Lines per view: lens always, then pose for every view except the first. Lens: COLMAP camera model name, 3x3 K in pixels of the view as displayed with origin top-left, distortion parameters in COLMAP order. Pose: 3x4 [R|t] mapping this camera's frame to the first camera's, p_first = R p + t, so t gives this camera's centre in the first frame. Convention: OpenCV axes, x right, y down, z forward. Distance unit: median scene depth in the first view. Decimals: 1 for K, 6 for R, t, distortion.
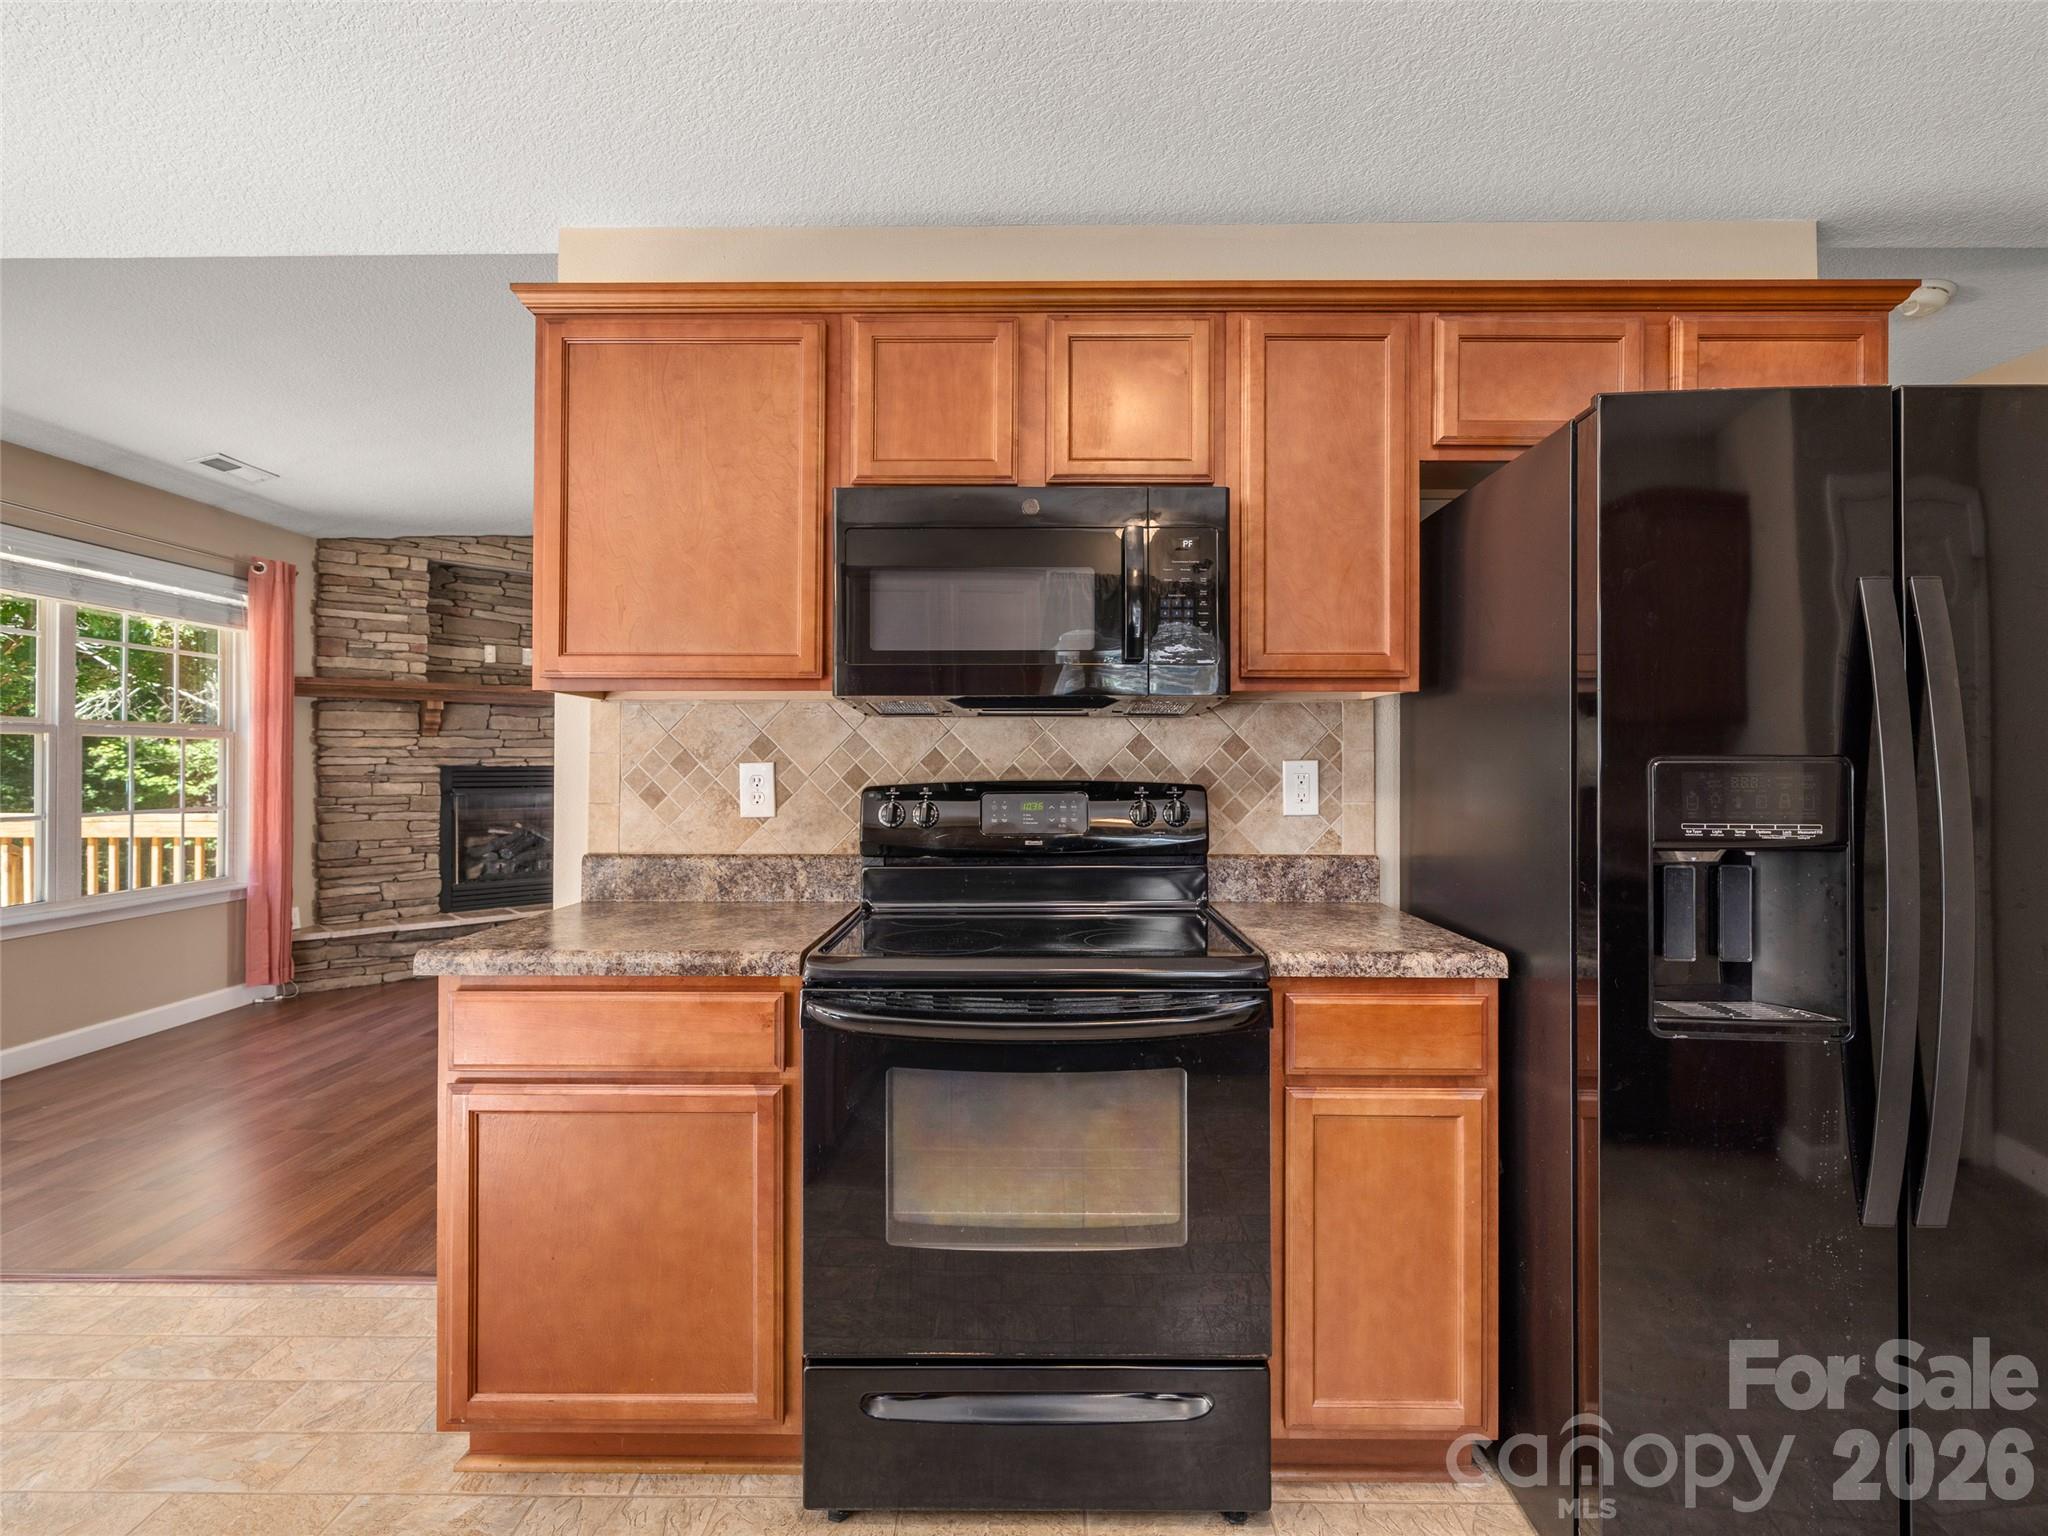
lens RADIAL K [[1018.6, 0, 1034.5], [0, 1018.6, 760.4], [0, 0, 1]] dist [0.004086, -0.000073]
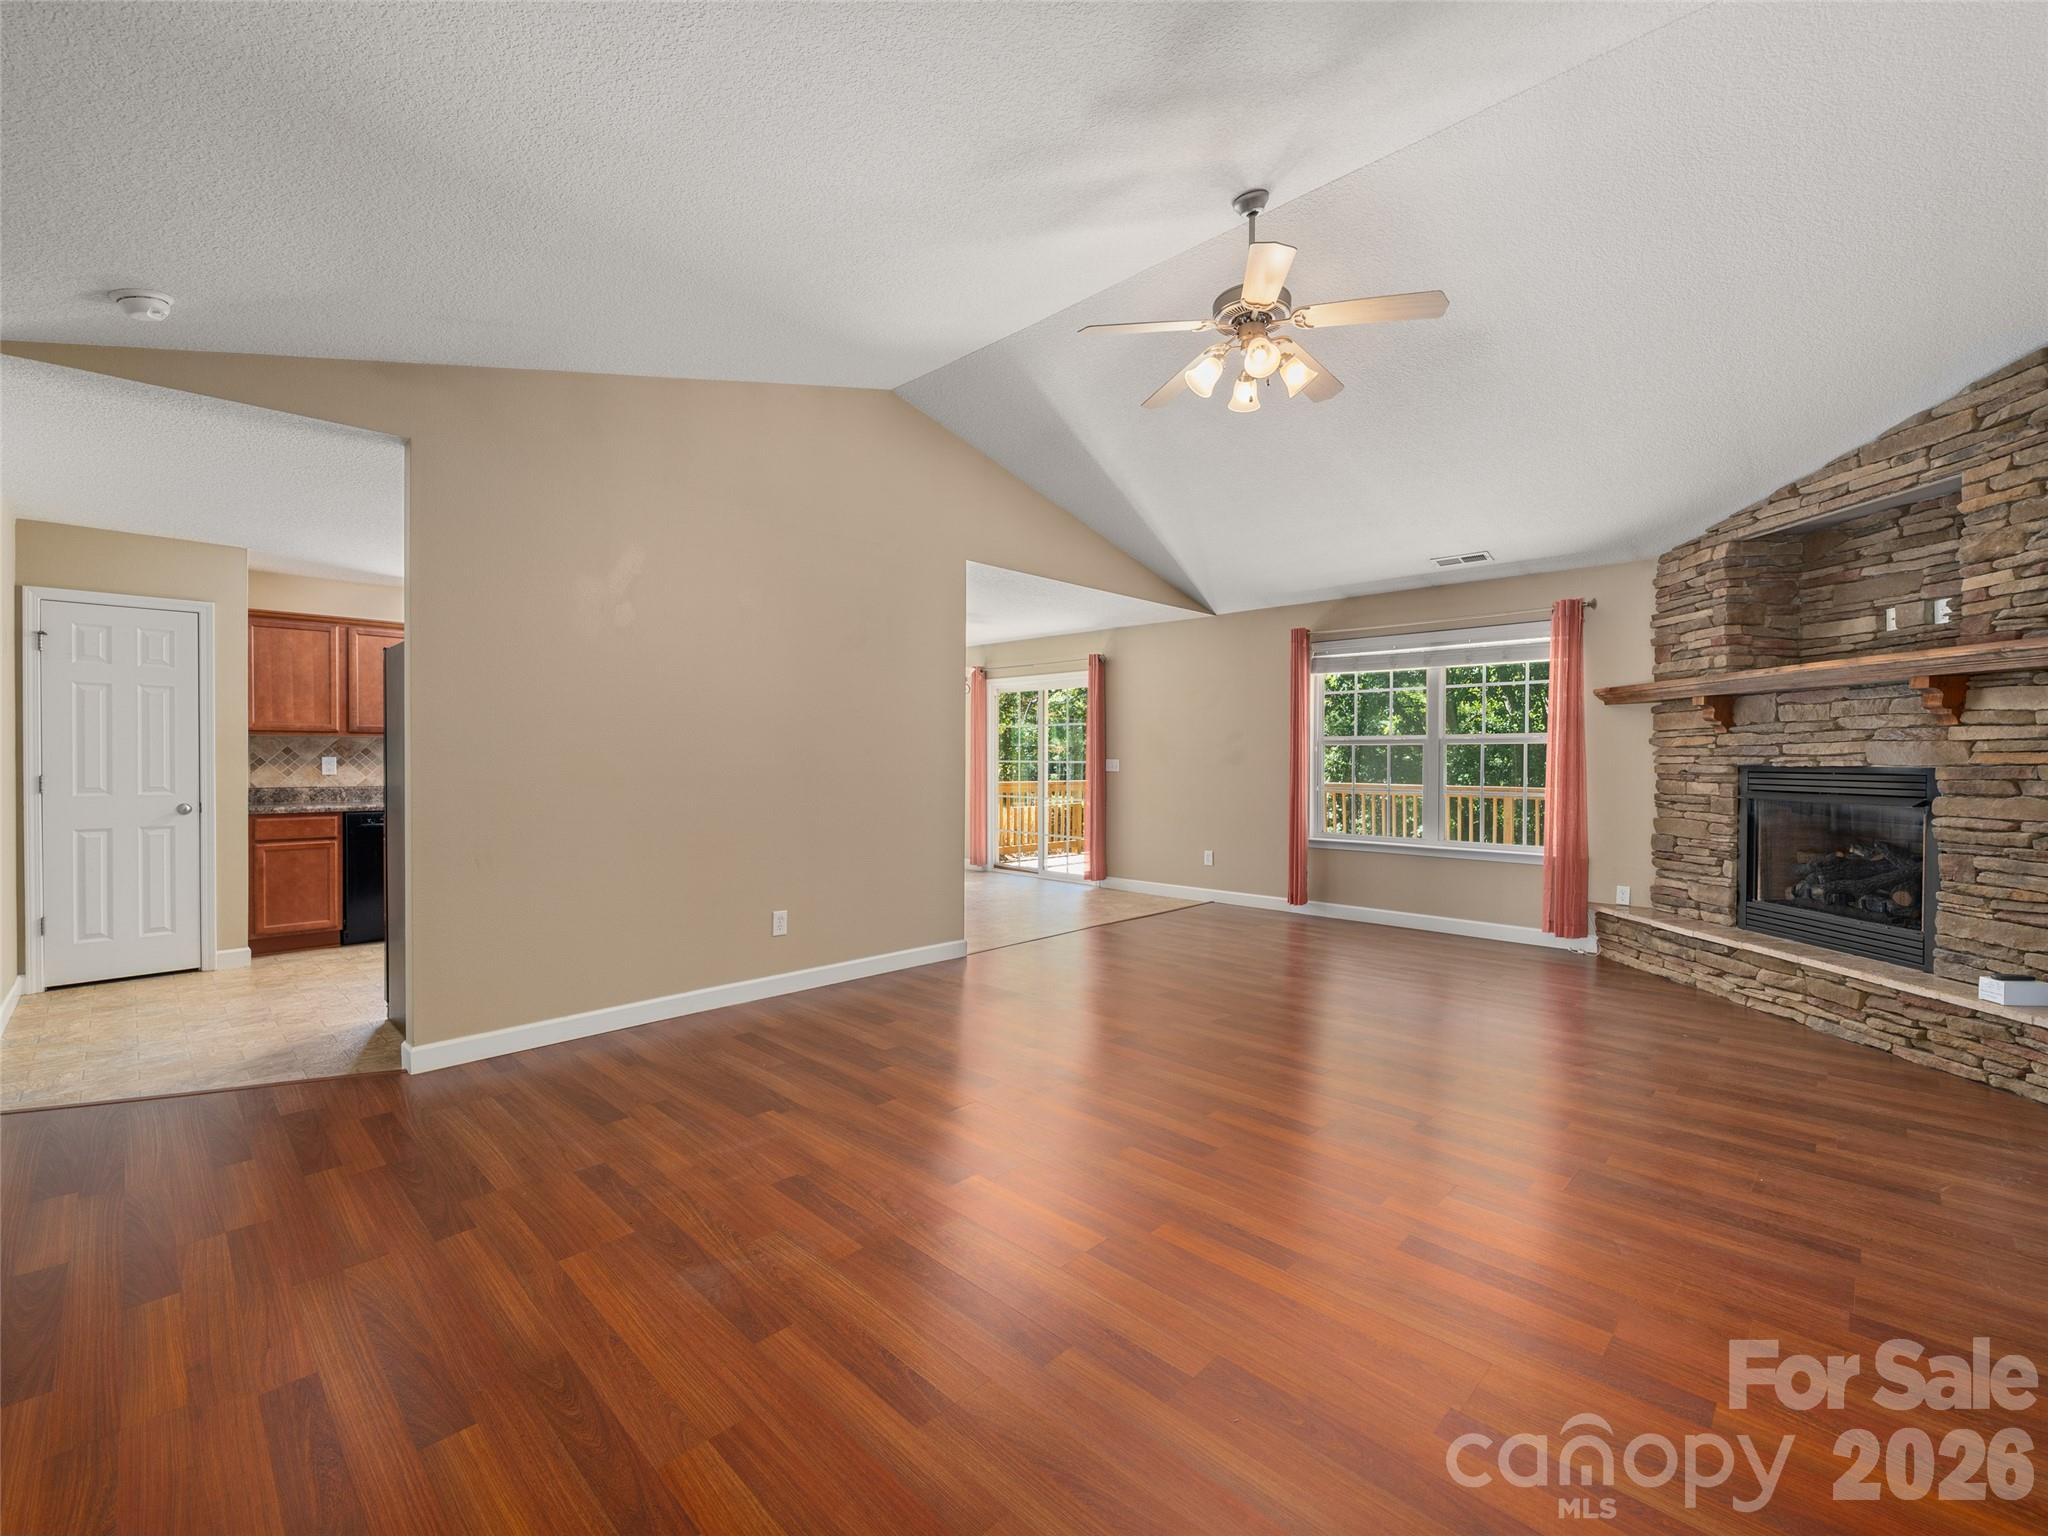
lens RADIAL K [[883.4, 0, 1017.8], [0, 883.4, 766.3], [0, 0, 1]] dist [-0.001495, -0.000091]
pose [[-0.695481, 0.002827, -0.718539, 0.442950], [-0.002079, 0.999980, 0.005947, 0.002948], [0.718542, 0.005630, -0.695461, 1.121116]]
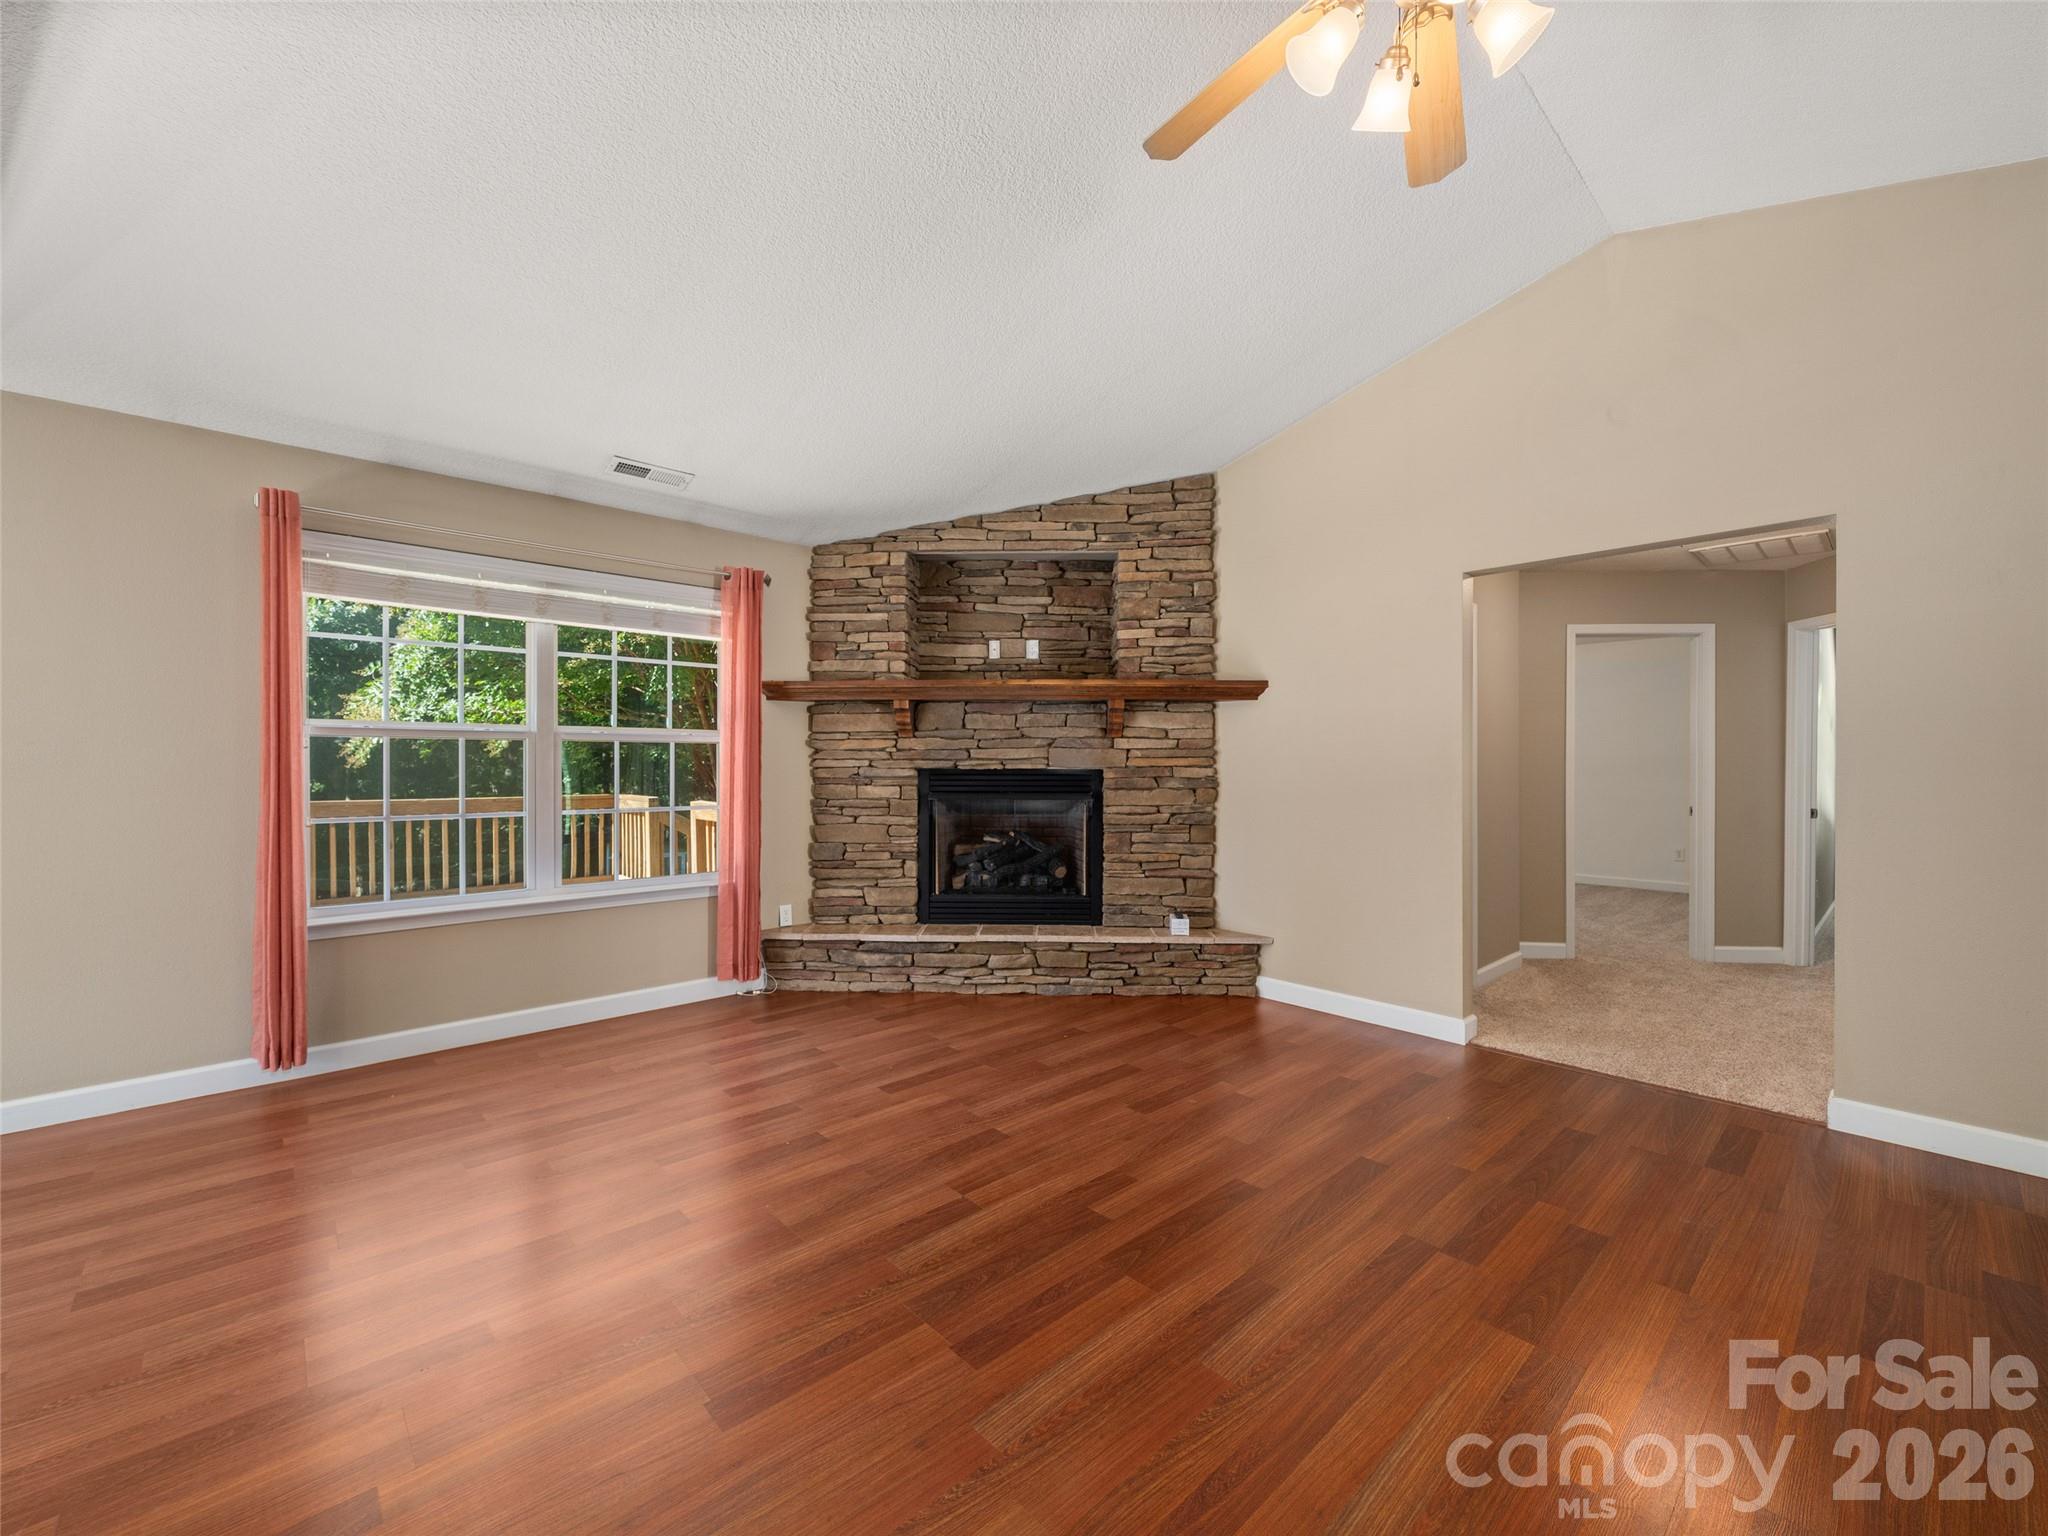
lens RADIAL K [[841.5, 0, 1024.0], [0, 841.5, 768.0], [0, 0, 1]] dist [-0.002499, -0.000157]
pose [[0.684156, 0.002894, -0.729330, 0.057608], [0.001700, 0.999983, 0.005563, 0.000730], [0.729334, -0.005045, 0.684140, 0.553144]]
